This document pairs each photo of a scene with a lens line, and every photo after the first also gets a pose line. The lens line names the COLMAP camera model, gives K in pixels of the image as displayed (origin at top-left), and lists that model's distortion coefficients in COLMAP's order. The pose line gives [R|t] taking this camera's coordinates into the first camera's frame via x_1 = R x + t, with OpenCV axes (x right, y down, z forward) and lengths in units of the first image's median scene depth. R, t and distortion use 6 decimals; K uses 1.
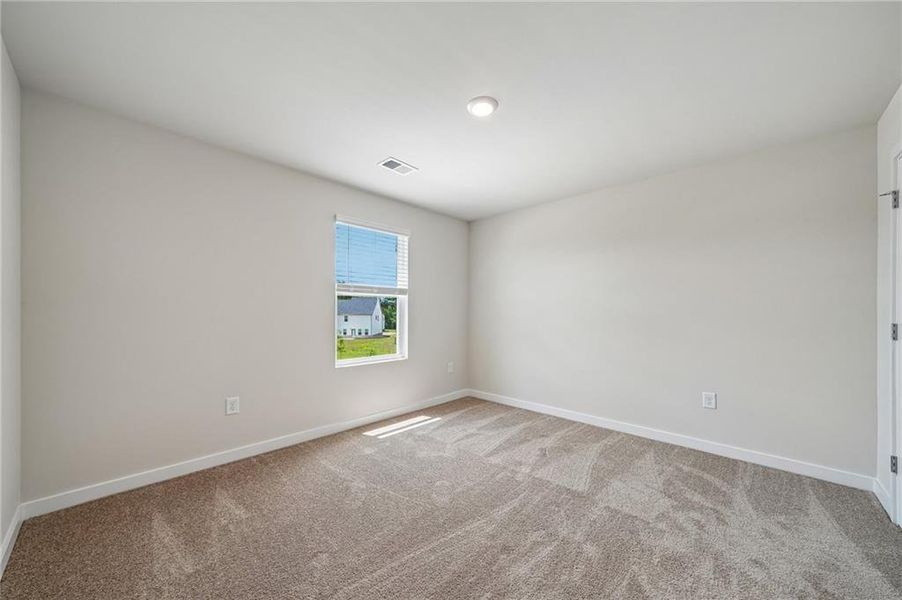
lens RADIAL K [[343.4, 0, 453.6], [0, 343.4, 308.5], [0, 0, 1]] dist [-0.001600, -0.000138]
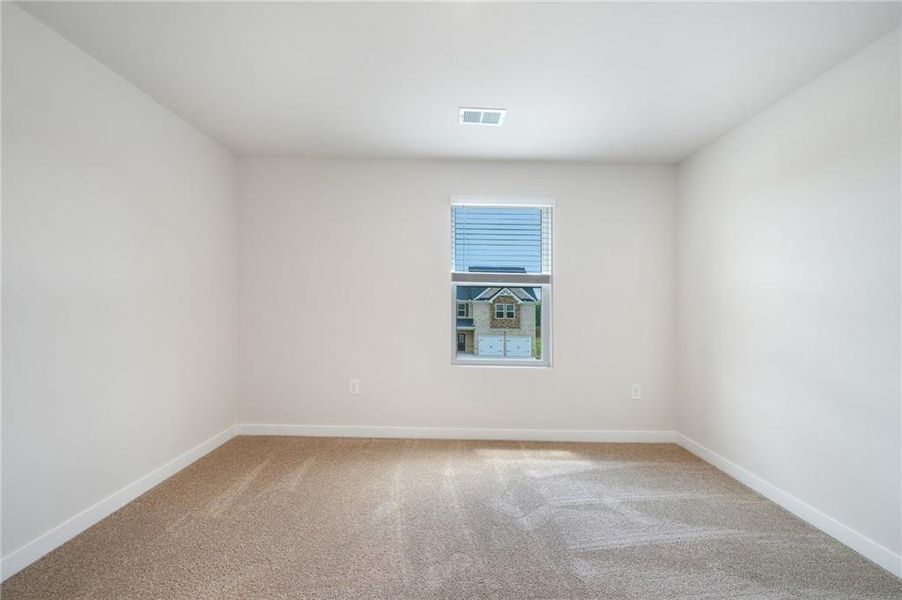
lens RADIAL K [[358.8, 0, 462.7], [0, 358.8, 295.7], [0, 0, 1]] dist [-0.000128, 0.000100]
pose [[0.678635, 0.000115, -0.734476, 0.332103], [-0.012850, 0.999849, -0.011716, 0.000083], [0.734363, 0.017389, 0.678534, 0.350747]]
